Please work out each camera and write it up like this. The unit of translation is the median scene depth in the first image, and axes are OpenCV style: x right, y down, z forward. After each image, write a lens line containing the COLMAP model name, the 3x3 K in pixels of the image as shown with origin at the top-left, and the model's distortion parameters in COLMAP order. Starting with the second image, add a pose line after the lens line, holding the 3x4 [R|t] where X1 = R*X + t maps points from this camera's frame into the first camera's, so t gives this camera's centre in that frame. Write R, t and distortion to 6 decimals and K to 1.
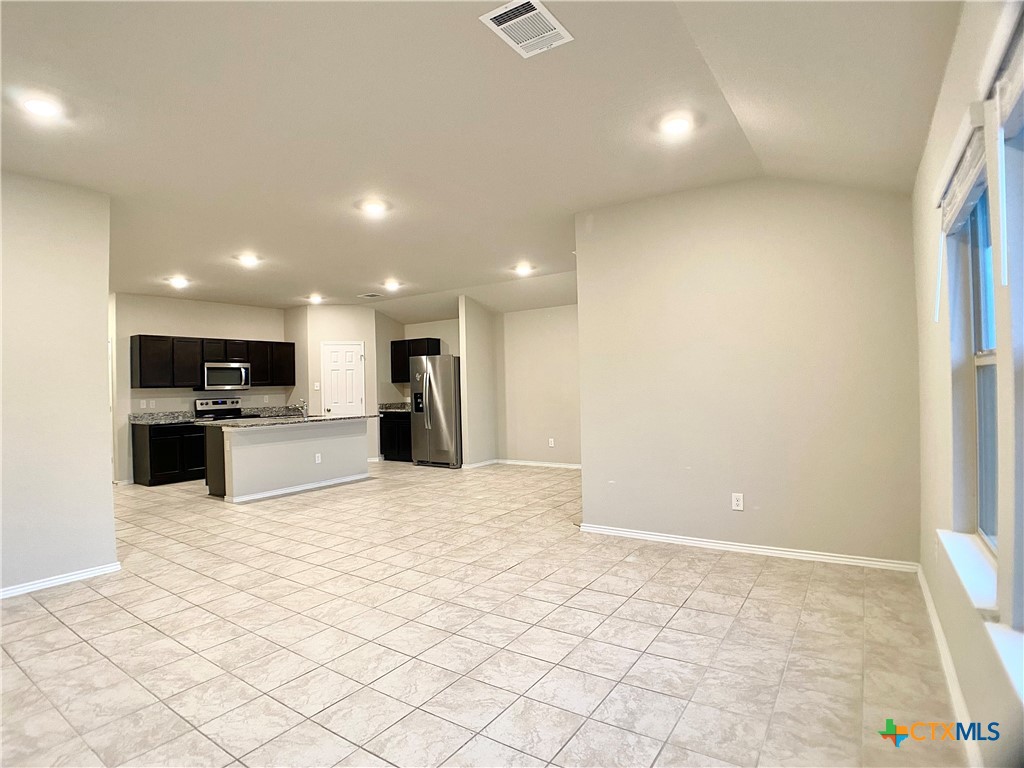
lens RADIAL K [[549.5, 0, 512.0], [0, 549.5, 384.0], [0, 0, 1]] dist [-0.089374, -0.000376]
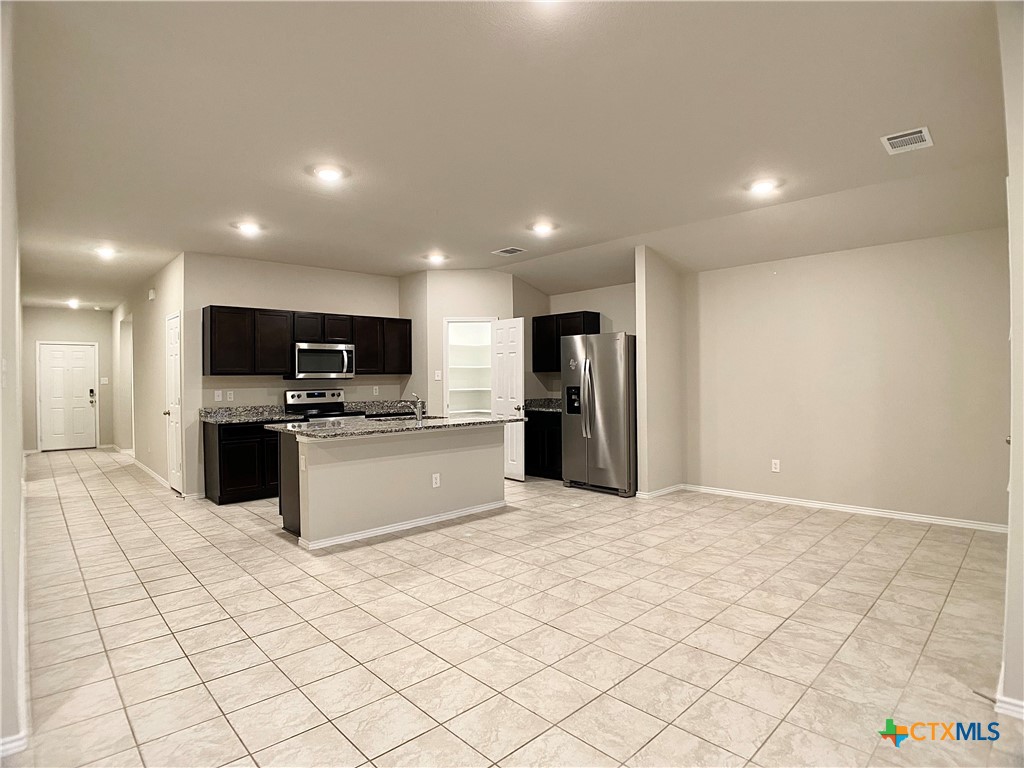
lens RADIAL K [[549.5, 0, 512.0], [0, 549.5, 384.0], [0, 0, 1]] dist [-0.089374, -0.000376]
pose [[0.975927, 0.016771, -0.217452, -0.097829], [-0.012900, 0.999732, 0.019210, 0.000031], [0.217716, -0.015942, 0.975882, 0.295832]]
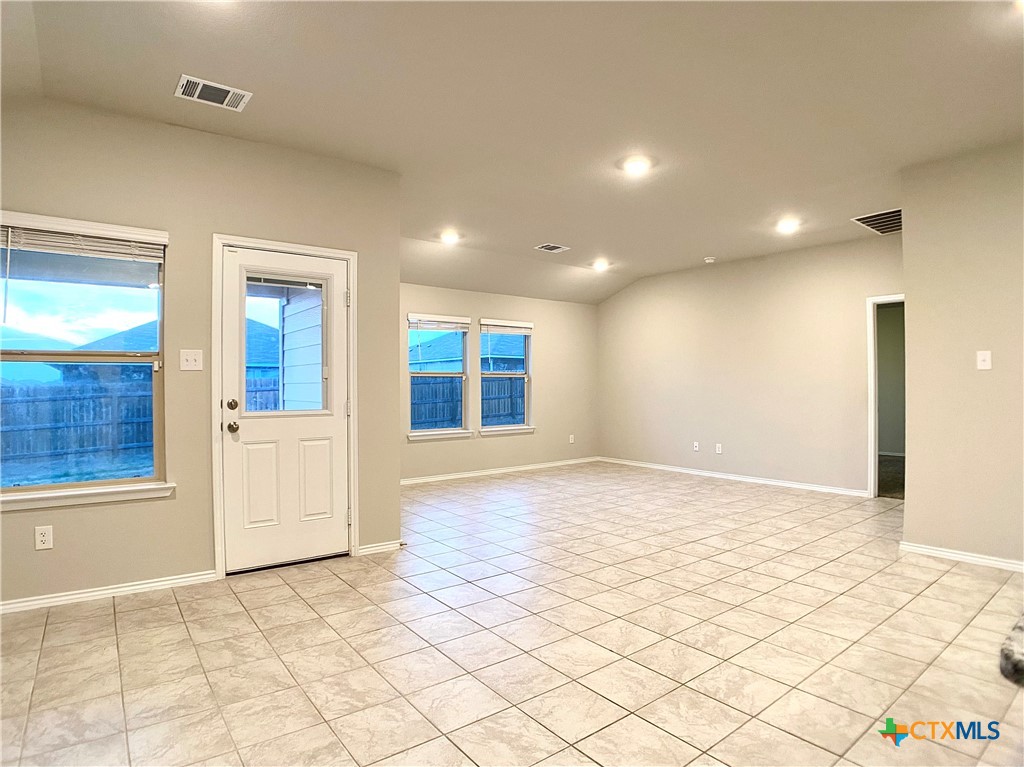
lens RADIAL K [[549.5, 0, 512.0], [0, 549.5, 383.5], [0, 0, 1]] dist [-0.089374, -0.000376]
pose [[-0.944388, 0.029295, 0.327525, -0.177366], [0.025909, 0.999556, -0.014696, 0.016955], [-0.327811, -0.005393, -0.944728, 0.980674]]
